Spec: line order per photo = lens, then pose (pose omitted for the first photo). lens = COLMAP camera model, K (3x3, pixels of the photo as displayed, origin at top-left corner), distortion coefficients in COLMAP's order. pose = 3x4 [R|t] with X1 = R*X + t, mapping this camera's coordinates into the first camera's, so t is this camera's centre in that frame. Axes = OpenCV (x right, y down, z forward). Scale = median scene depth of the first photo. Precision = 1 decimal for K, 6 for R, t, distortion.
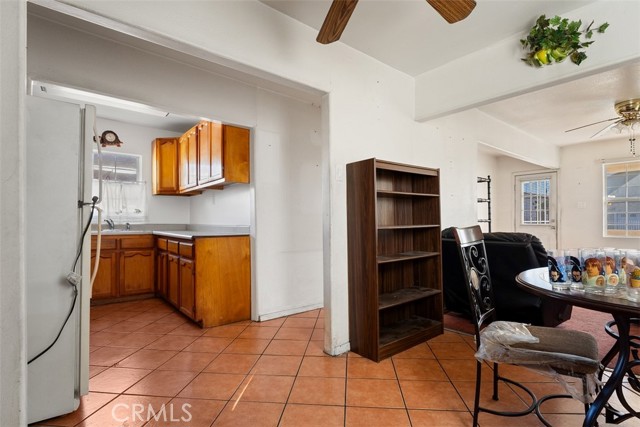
lens RADIAL K [[318.6, 0, 320.0], [0, 318.6, 213.5], [0, 0, 1]] dist [-0.000631, -0.000653]
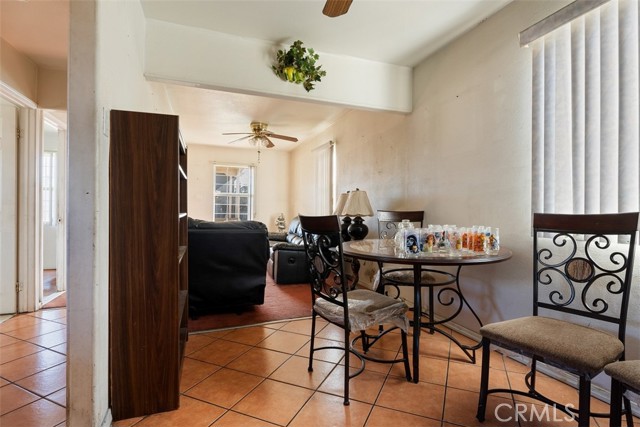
lens RADIAL K [[317.5, 0, 322.6], [0, 317.5, 209.4], [0, 0, 1]] dist [0.001377, -0.000076]
pose [[0.315271, 0.015330, 0.948878, -0.160100], [-0.035736, 0.999352, -0.004272, 0.008358], [-0.948329, -0.032562, 0.315615, 0.201737]]
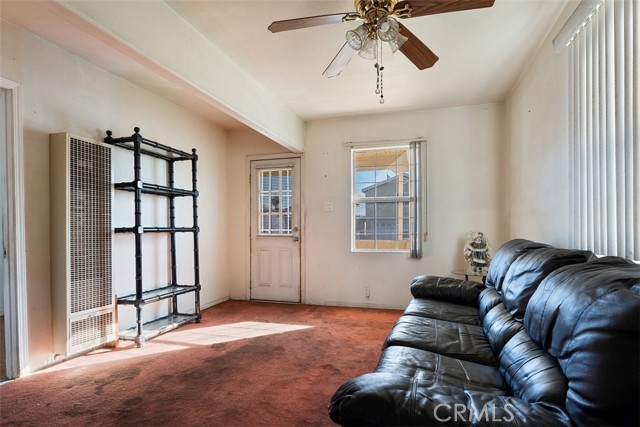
lens RADIAL K [[333.2, 0, 319.9], [0, 333.2, 218.1], [0, 0, 1]] dist [-0.011464, 0.001429]
pose [[0.832039, 0.015627, 0.554497, 0.411432], [-0.008089, 0.999839, -0.016041, 0.011137], [-0.554658, 0.008862, 0.832031, 0.411596]]
